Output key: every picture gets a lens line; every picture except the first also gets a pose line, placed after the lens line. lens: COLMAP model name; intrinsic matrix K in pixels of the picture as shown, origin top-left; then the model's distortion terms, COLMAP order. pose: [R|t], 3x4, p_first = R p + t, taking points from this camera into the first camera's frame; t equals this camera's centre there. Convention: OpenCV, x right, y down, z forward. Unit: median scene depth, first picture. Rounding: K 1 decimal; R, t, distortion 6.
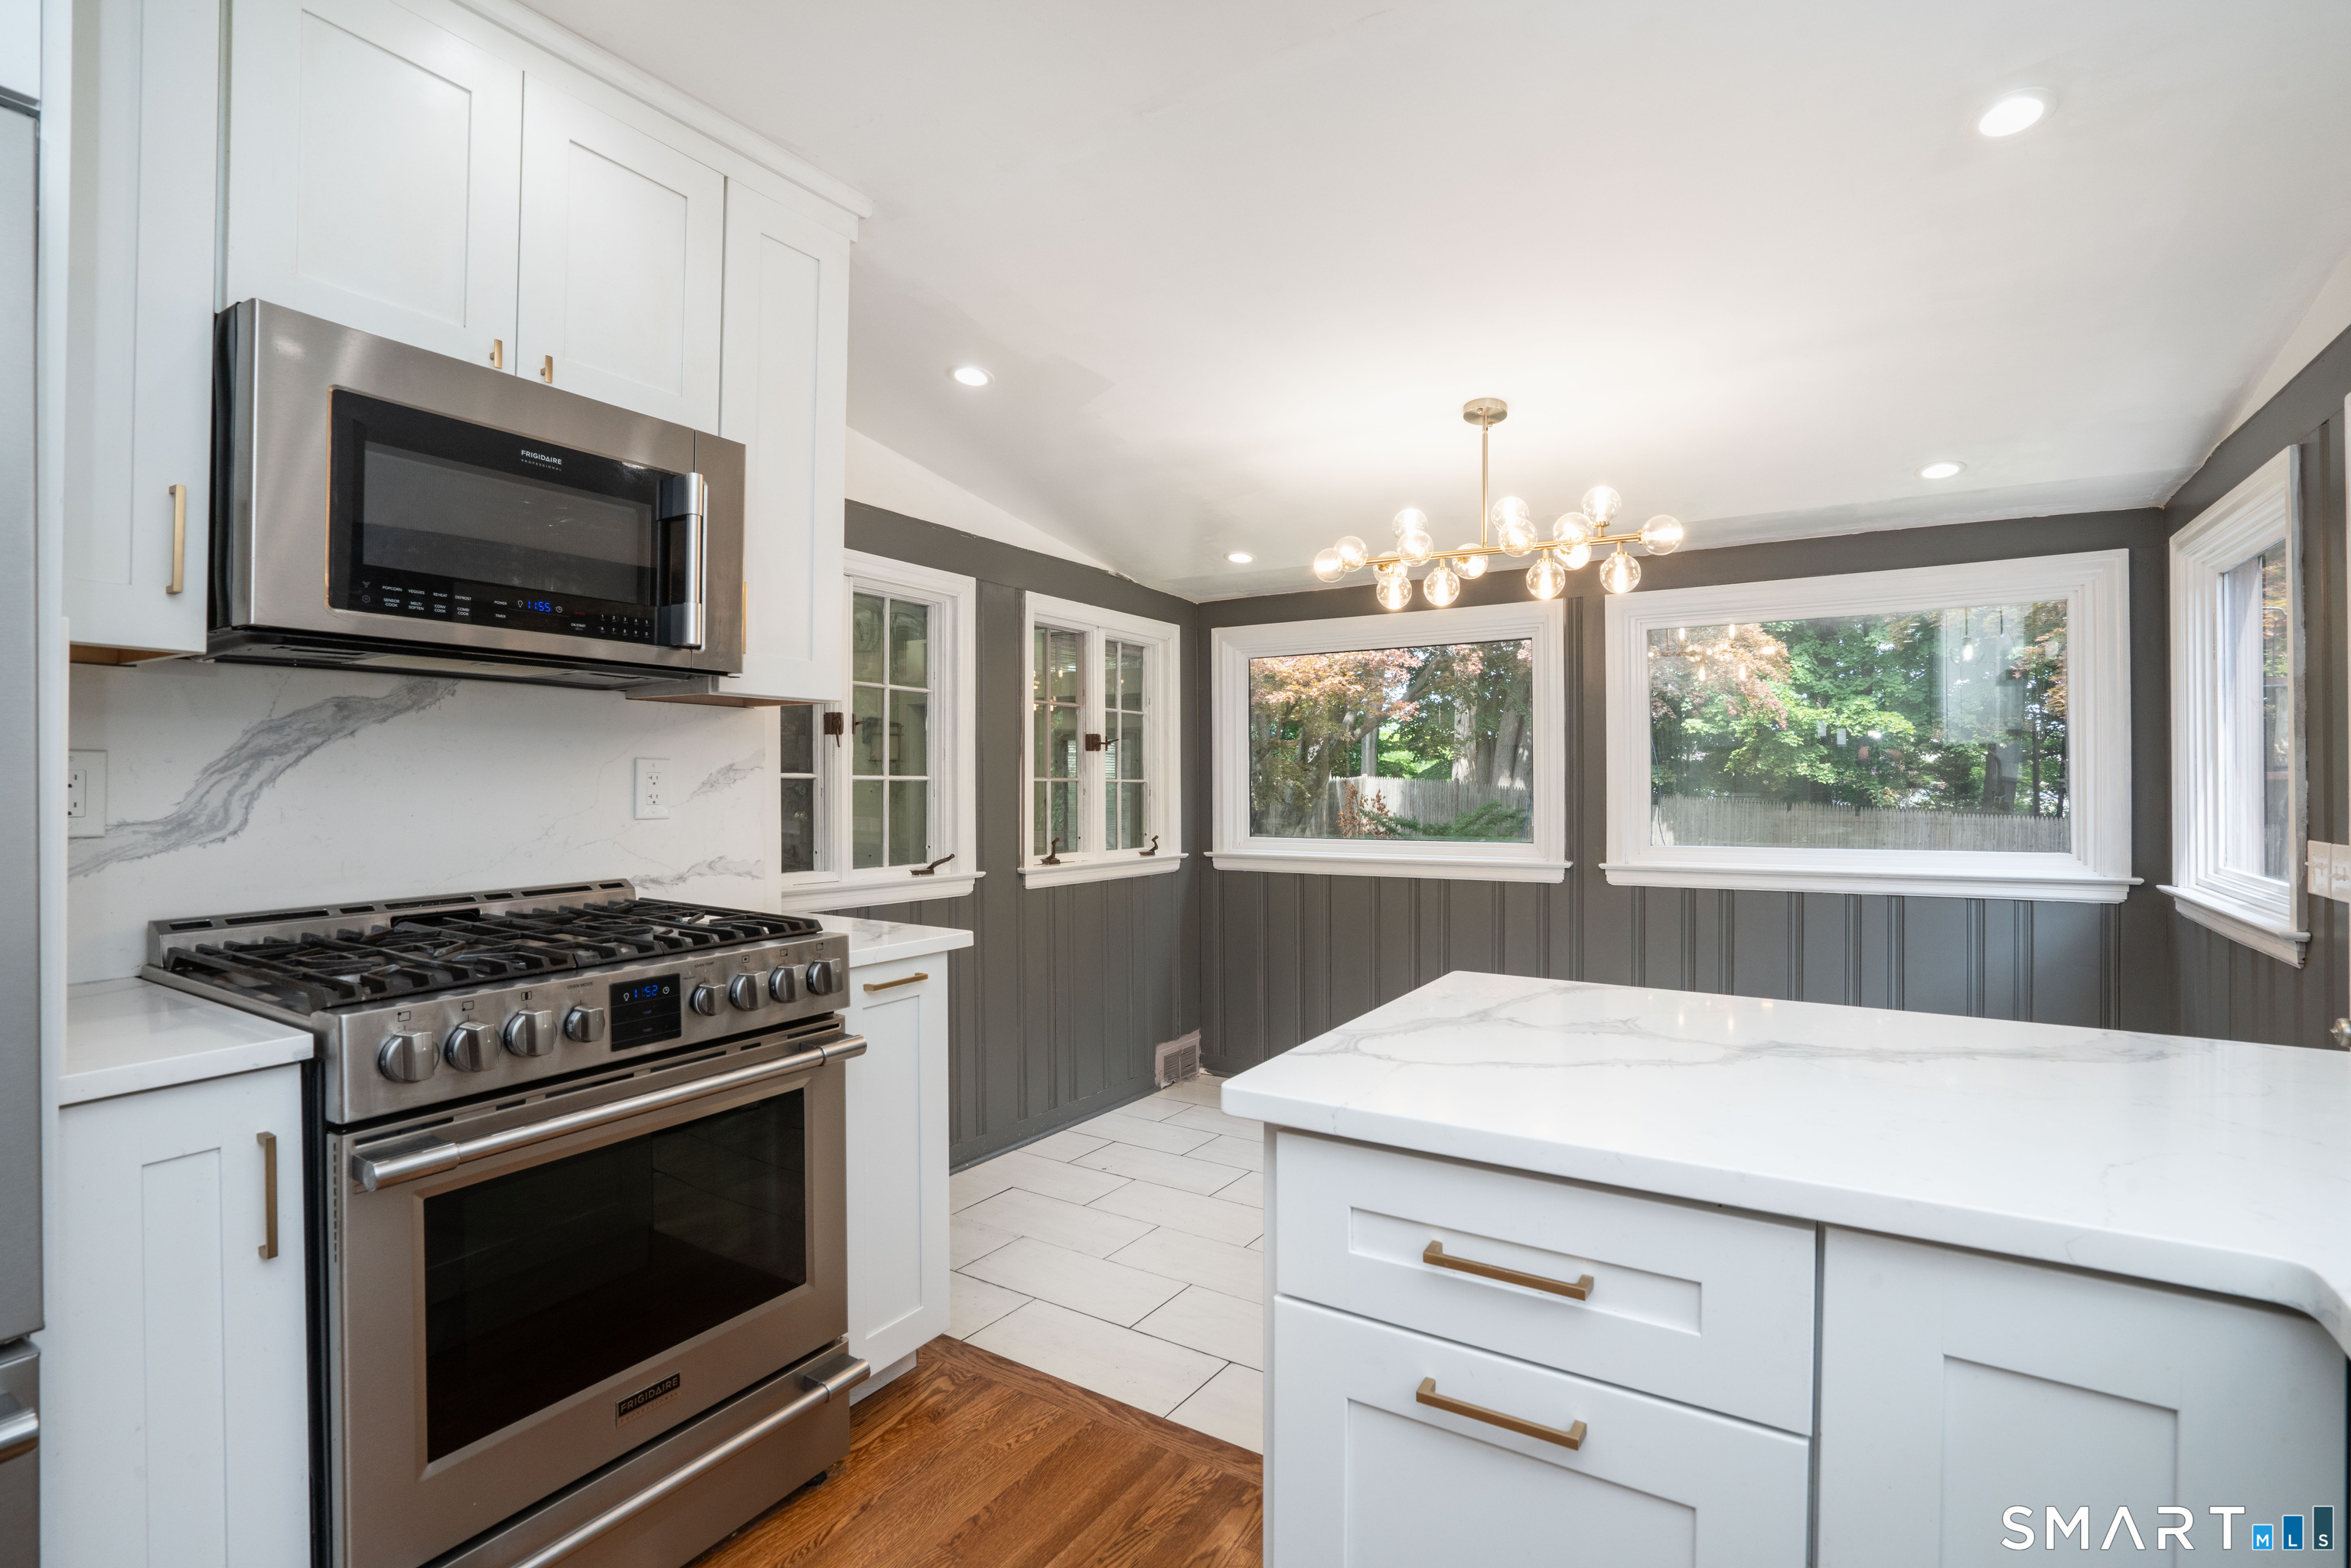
lens RADIAL K [[1124.0, 0, 1170.1], [0, 1124.0, 778.9], [0, 0, 1]] dist [-0.057683, 0.026061]
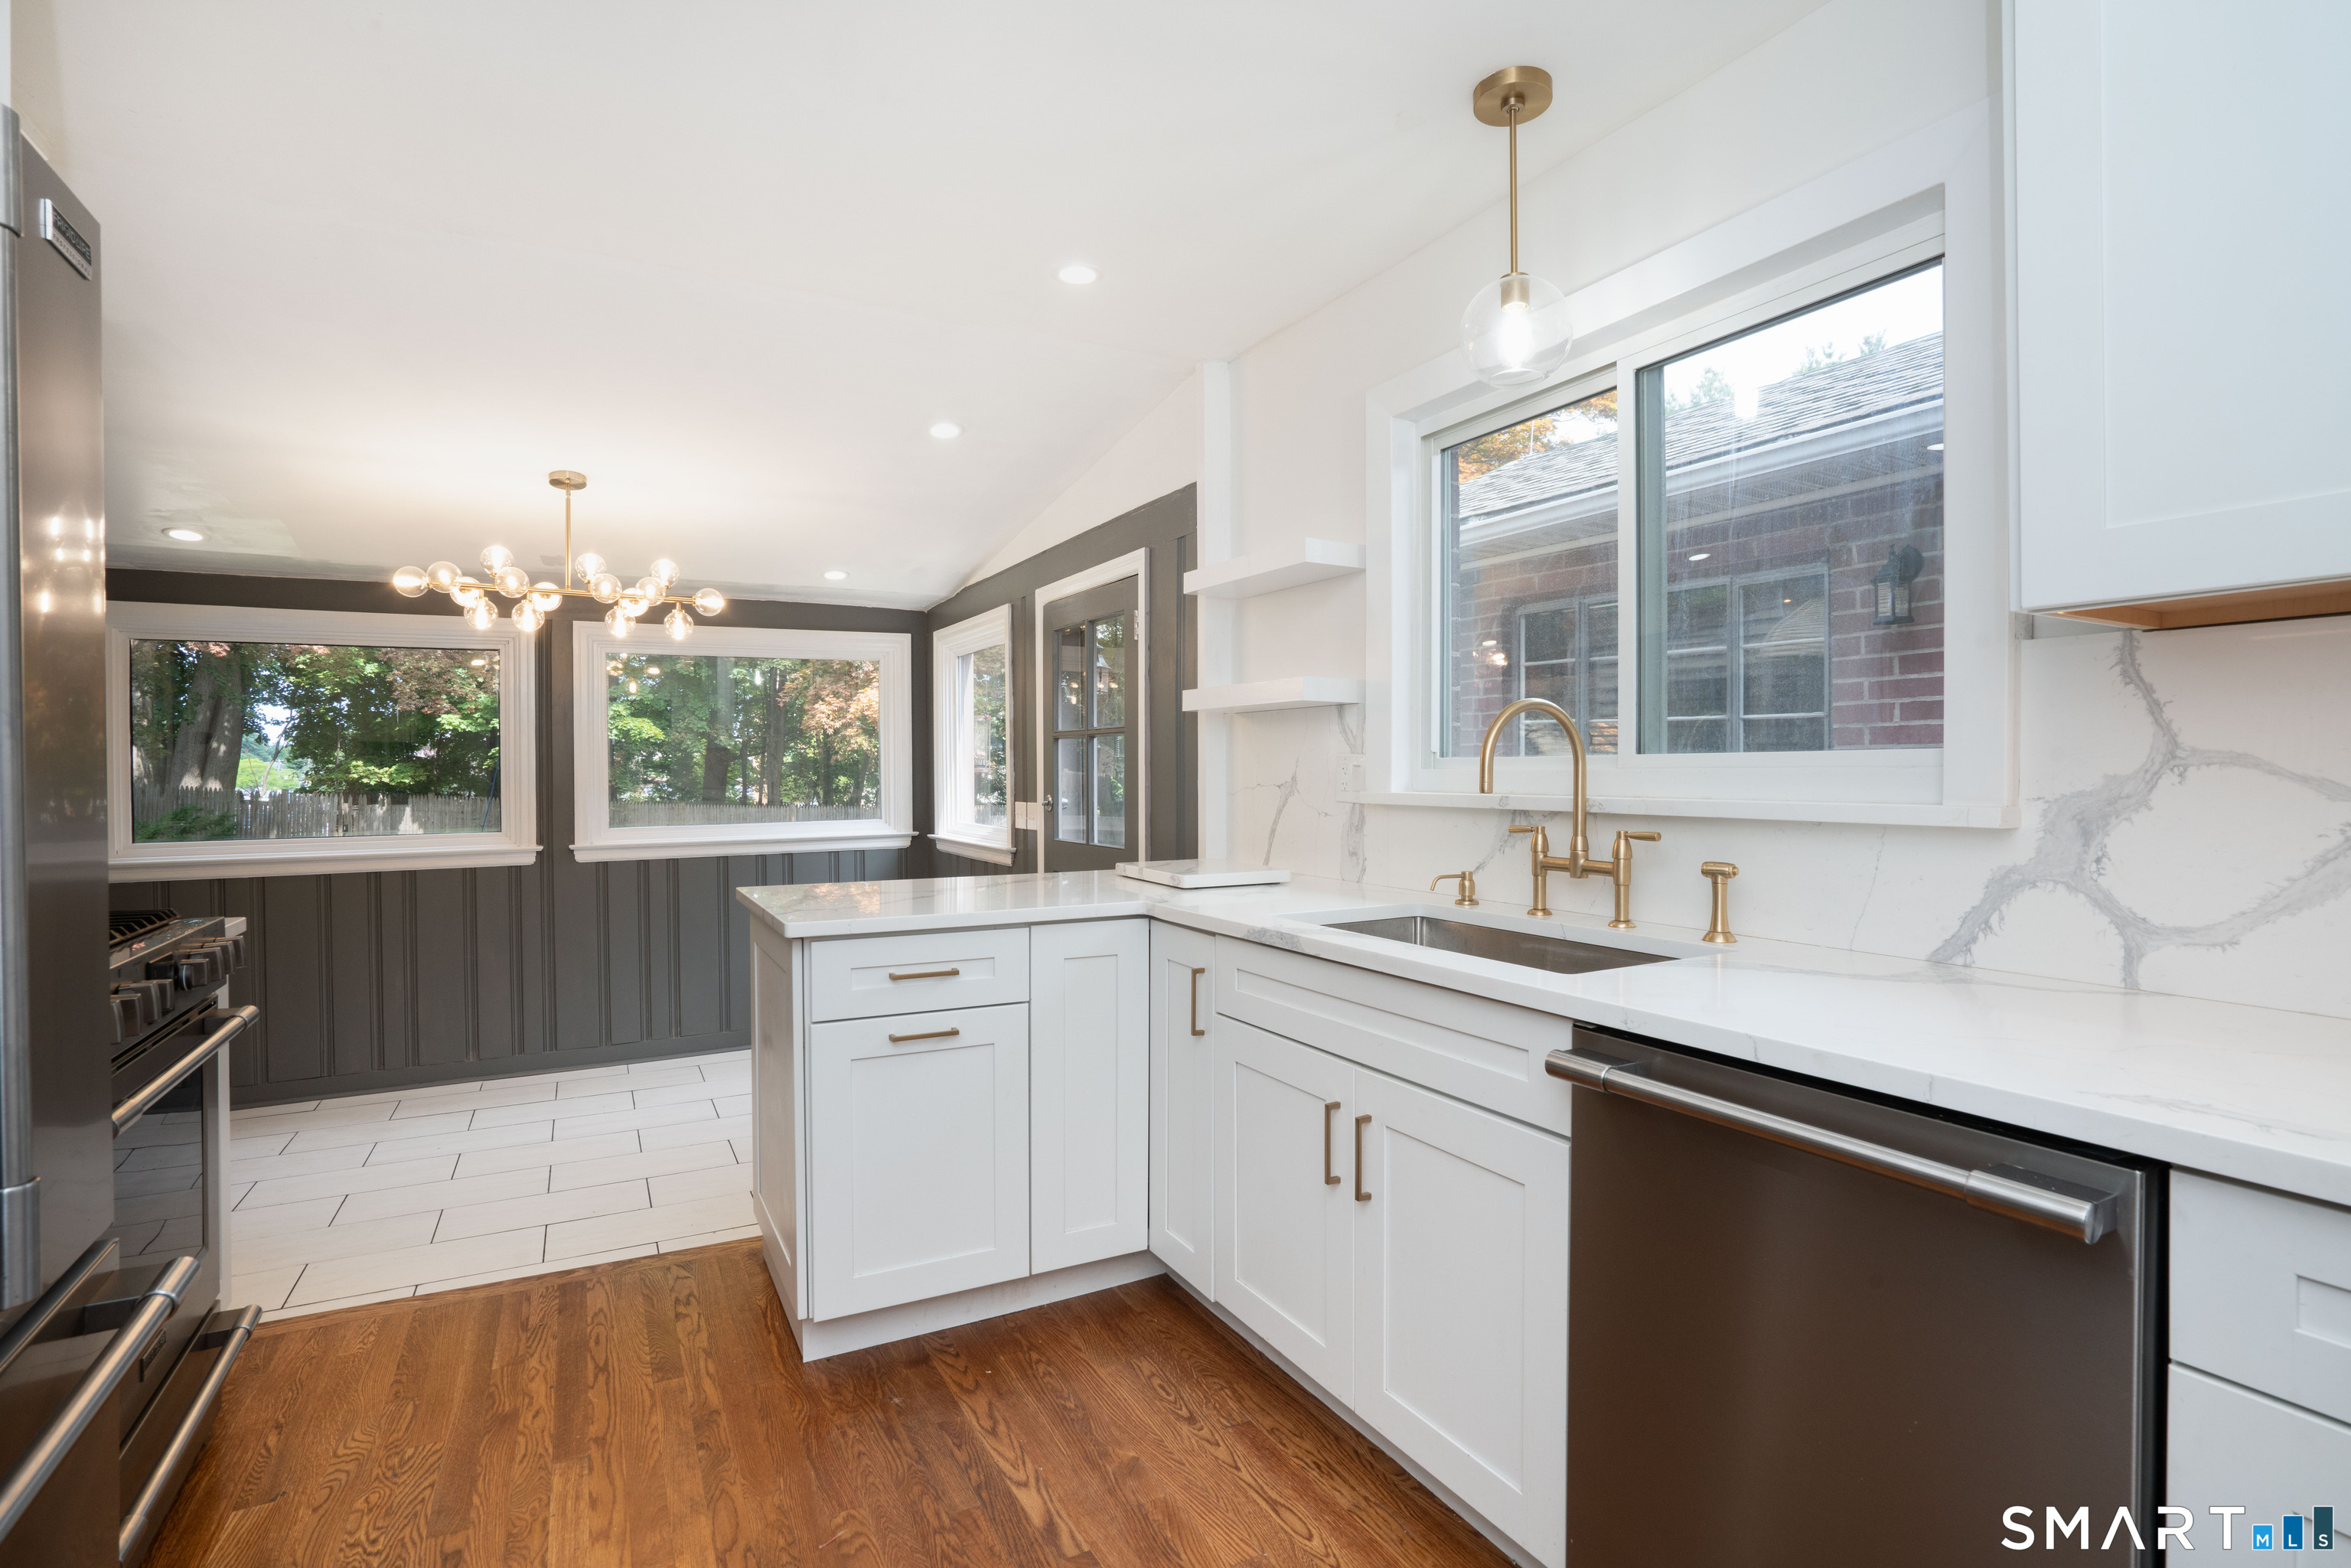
lens RADIAL K [[1112.5, 0, 1168.7], [0, 1112.5, 776.3], [0, 0, 1]] dist [-0.058190, 0.027470]
pose [[0.487633, -0.006306, 0.873026, -0.334121], [0.006738, 0.999971, 0.003459, 0.002351], [-0.873023, 0.004196, 0.487662, -0.136782]]
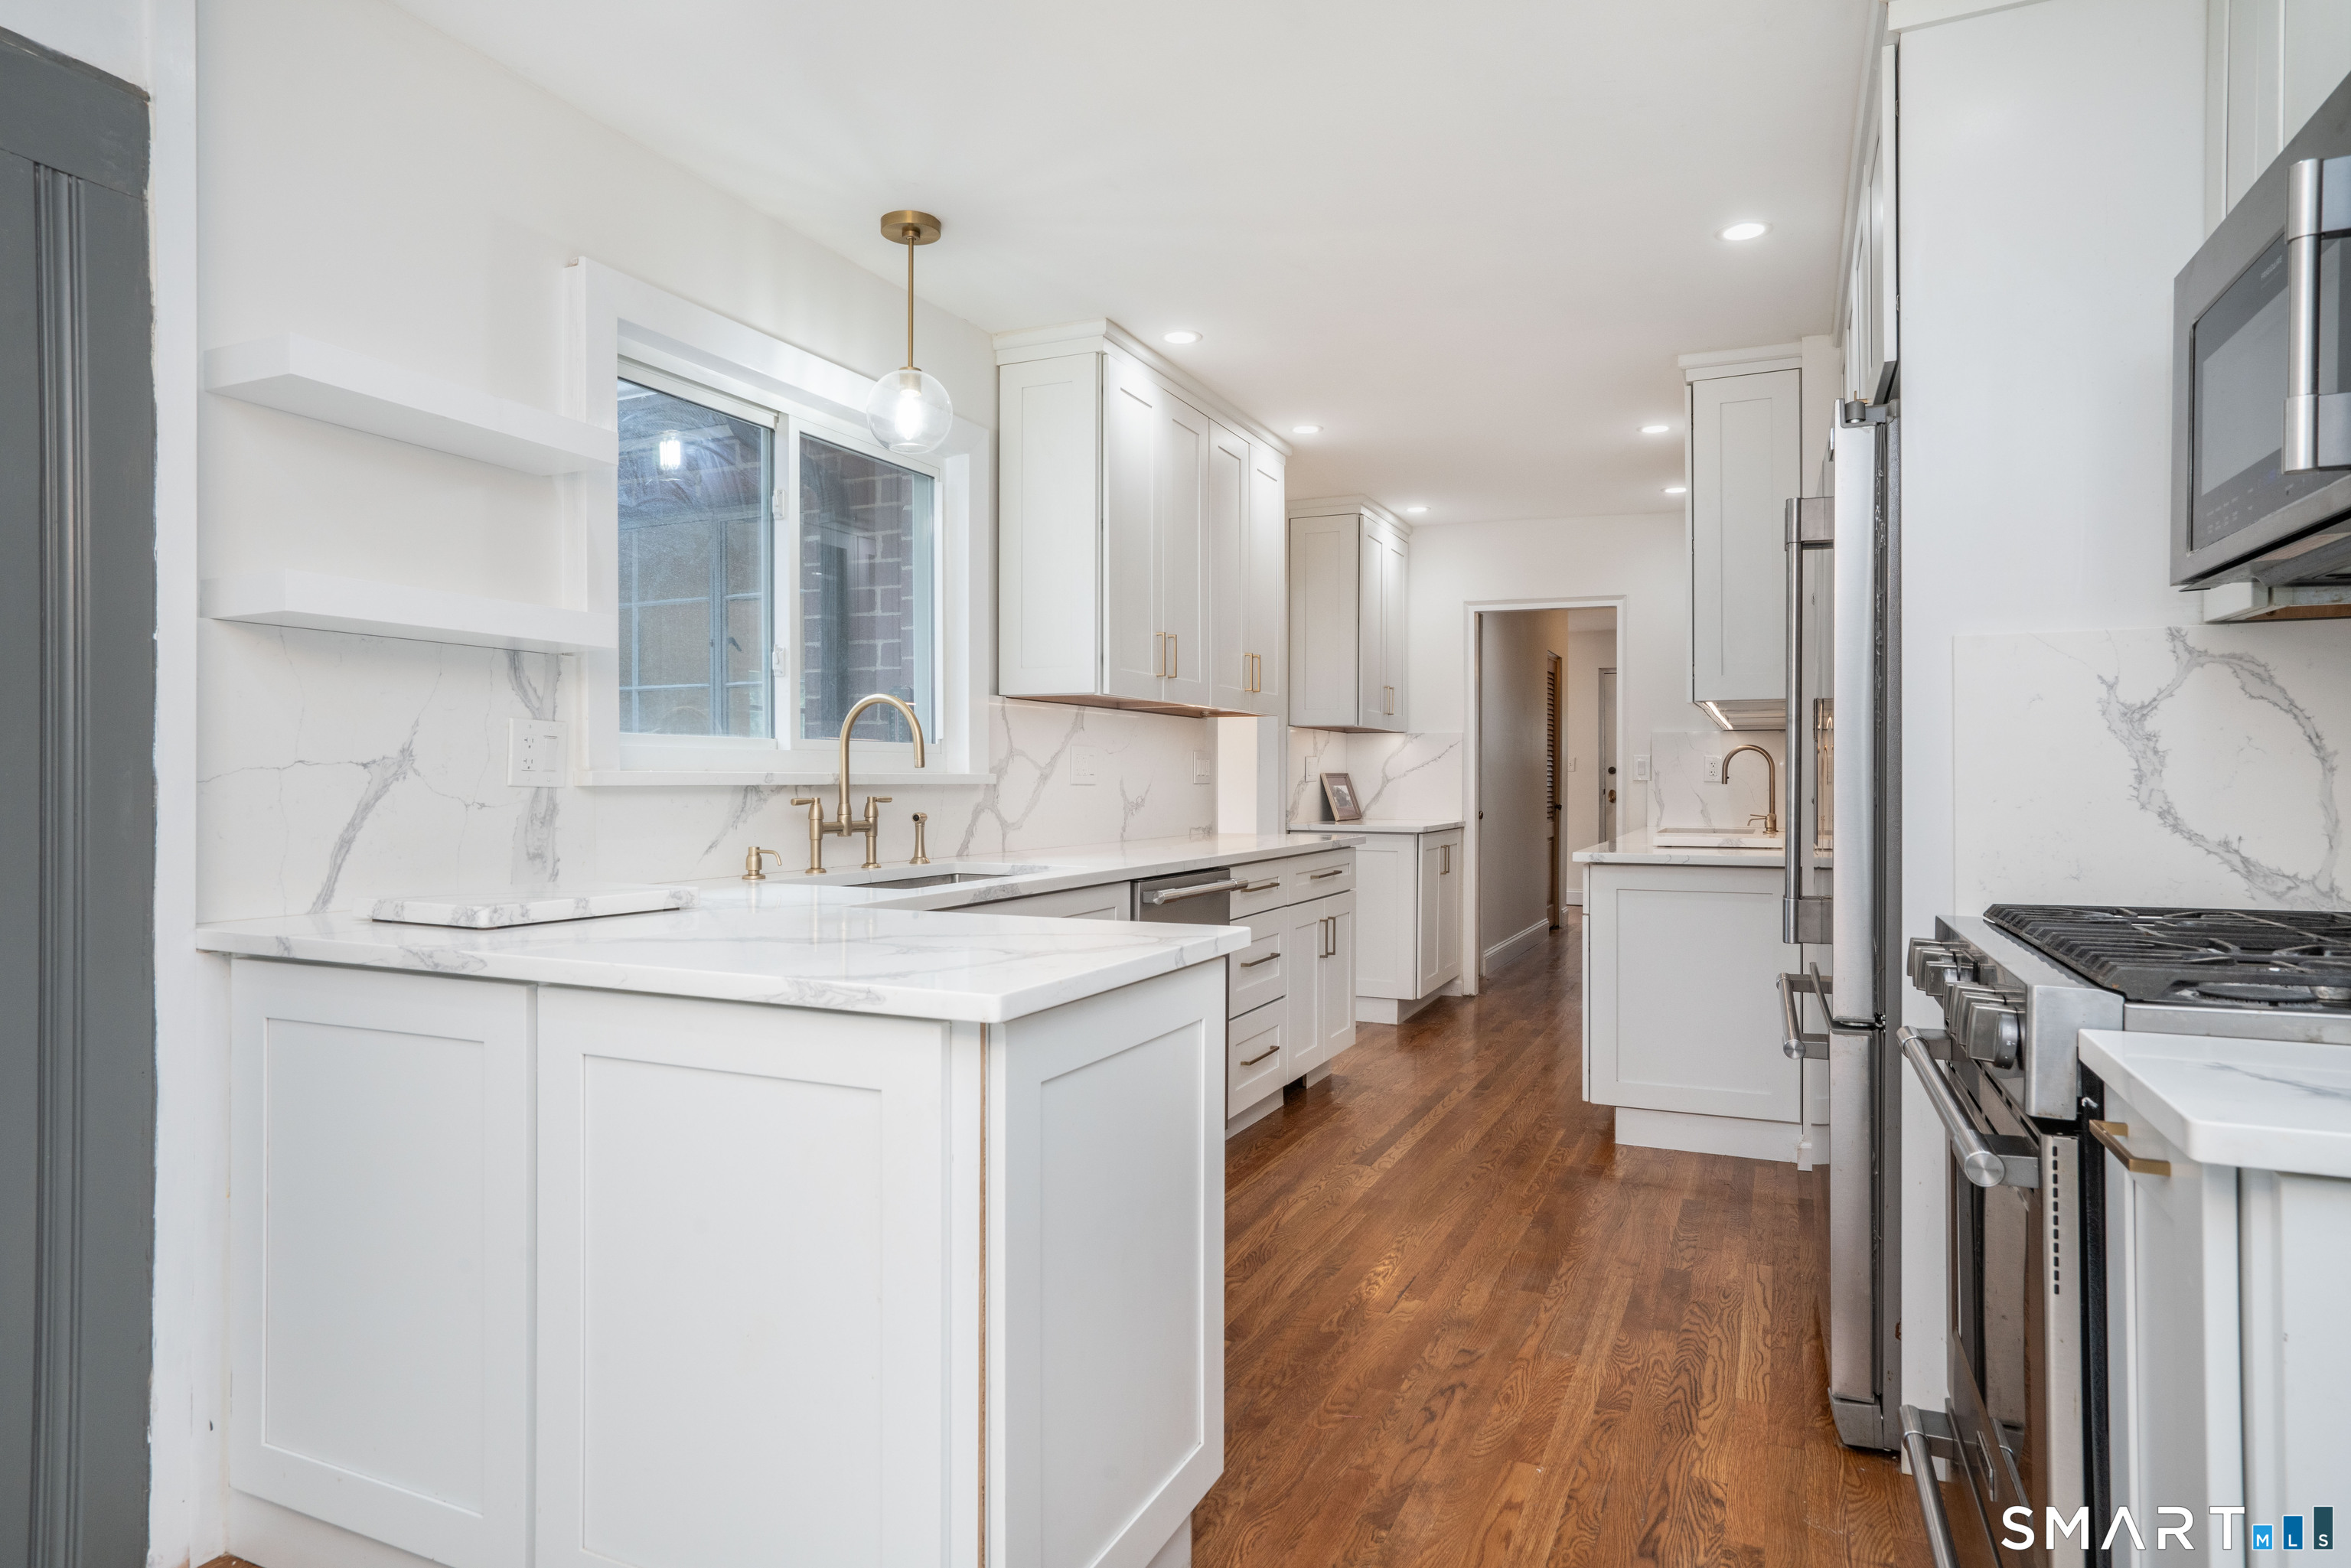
lens RADIAL K [[1332.6, 0, 1175.5], [0, 1332.6, 784.0], [0, 0, 1]] dist [-0.008695, -0.000587]
pose [[-0.990932, -0.000760, -0.134364, 0.101214], [-0.001807, 0.999969, 0.007666, 0.014991], [0.134354, 0.007840, -0.990902, 0.711128]]
